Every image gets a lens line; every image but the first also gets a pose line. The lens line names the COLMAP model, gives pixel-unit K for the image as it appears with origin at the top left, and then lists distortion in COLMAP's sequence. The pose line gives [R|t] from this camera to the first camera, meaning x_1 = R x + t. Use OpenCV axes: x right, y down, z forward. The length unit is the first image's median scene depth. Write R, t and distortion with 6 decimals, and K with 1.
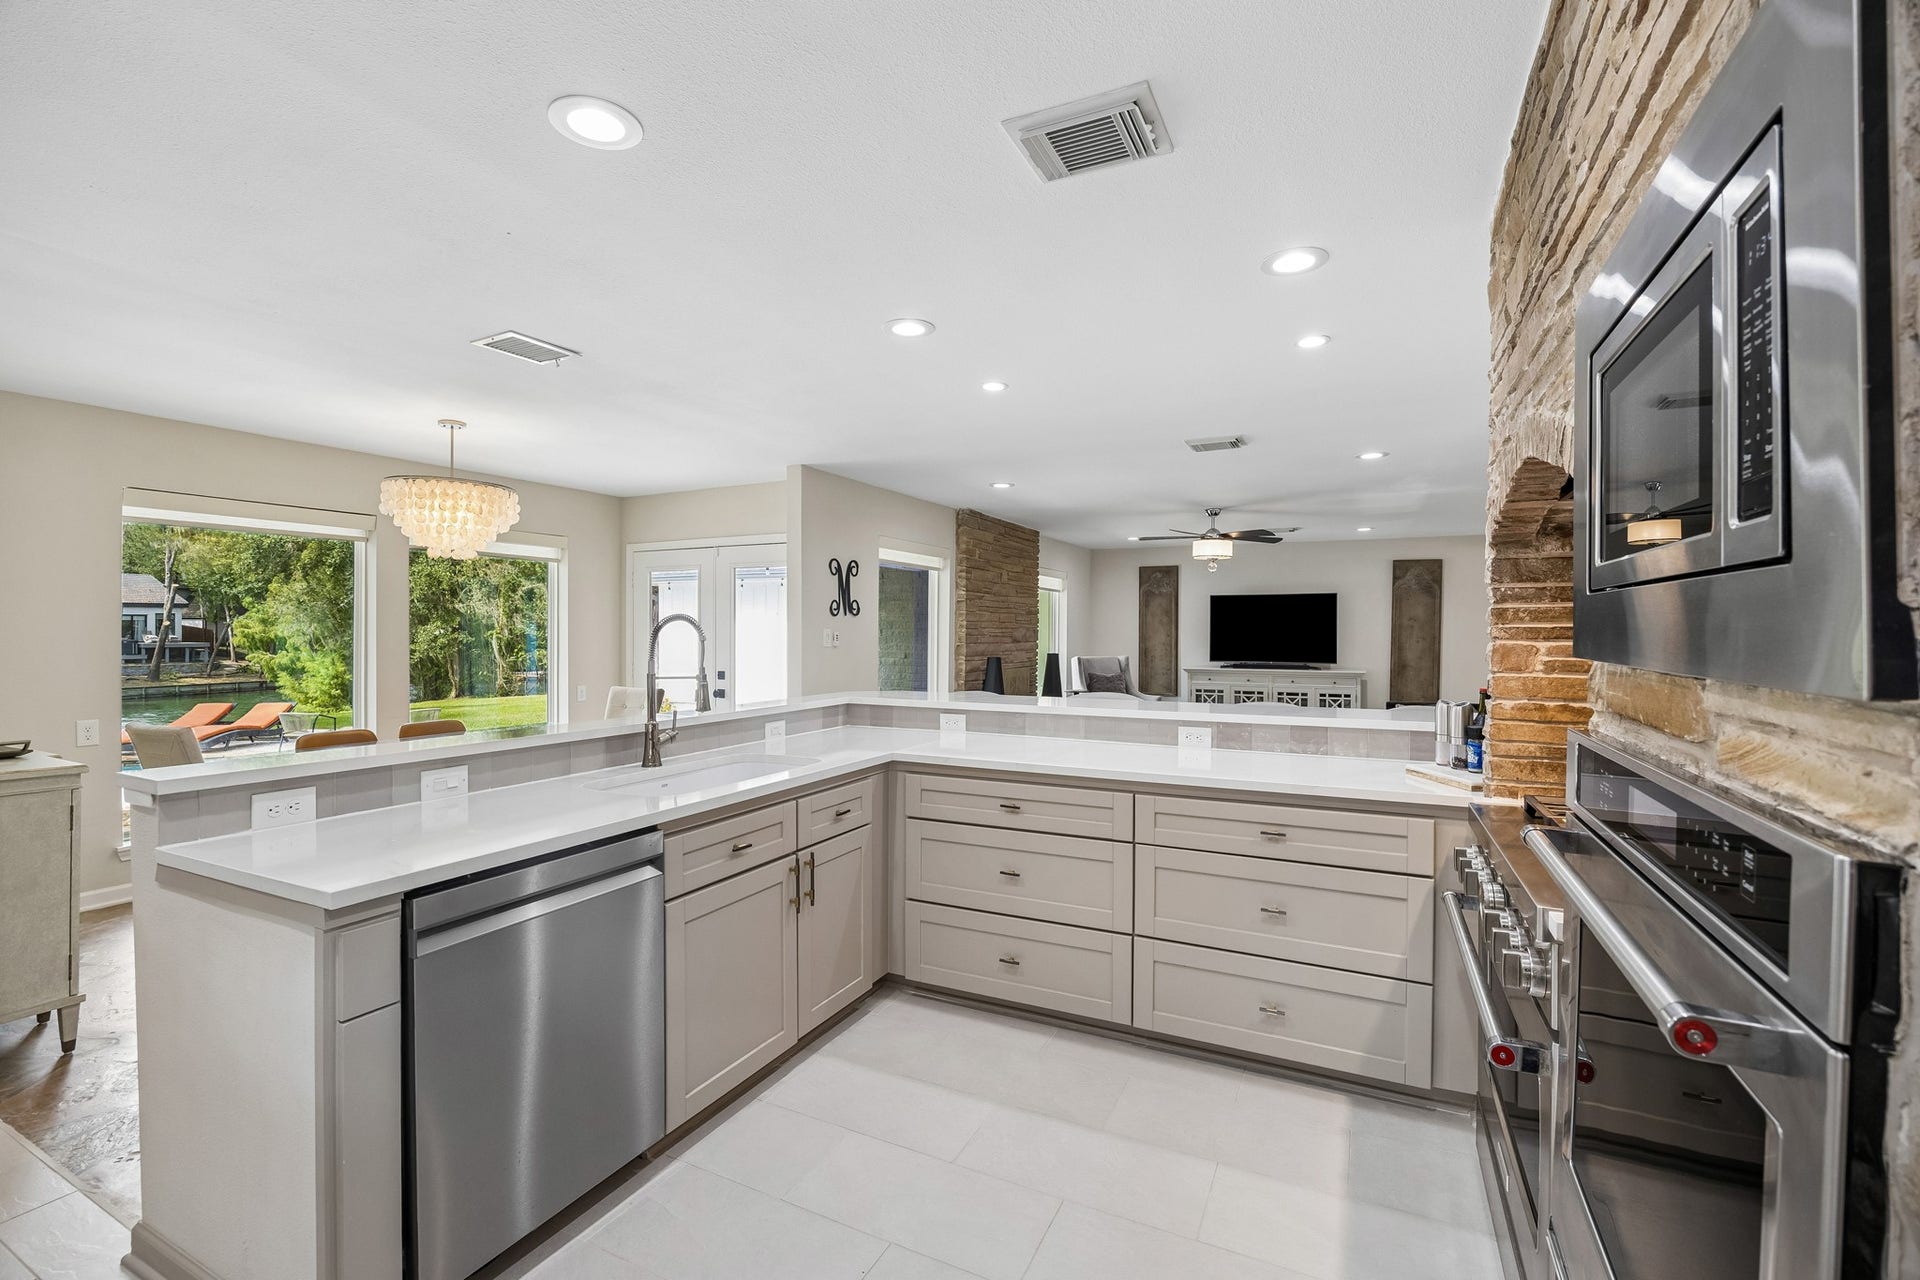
lens RADIAL K [[822.8, 0, 956.5], [0, 822.8, 638.7], [0, 0, 1]] dist [-0.011852, 0.000405]
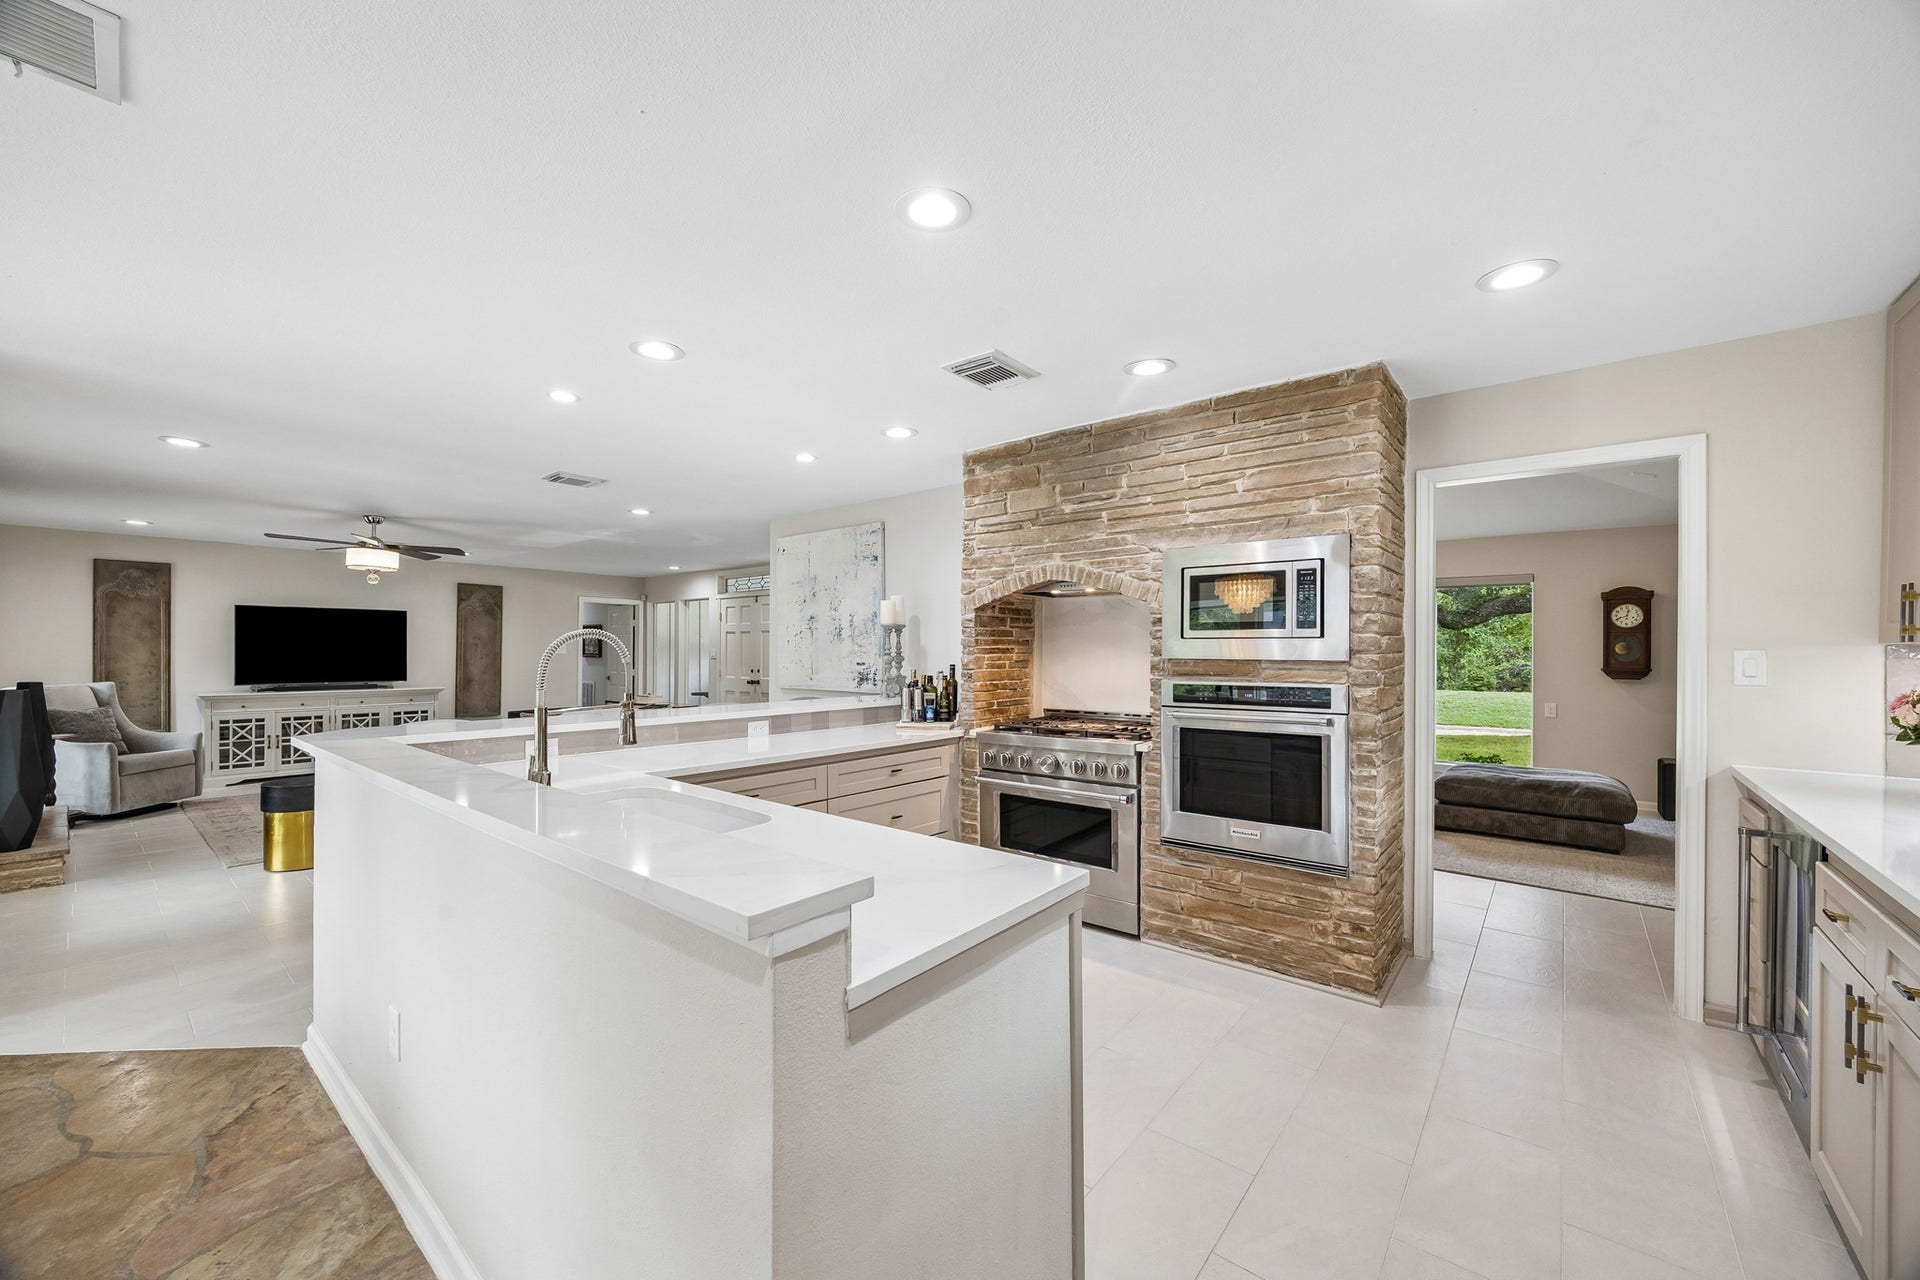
lens RADIAL K [[749.2, 0, 959.3], [0, 749.2, 647.1], [0, 0, 1]] dist [0.003761, -0.000998]
pose [[0.232174, 0.002617, 0.972671, -0.275849], [0.007813, 0.999959, -0.004555, -0.001732], [-0.972643, 0.008657, 0.232144, 0.133168]]
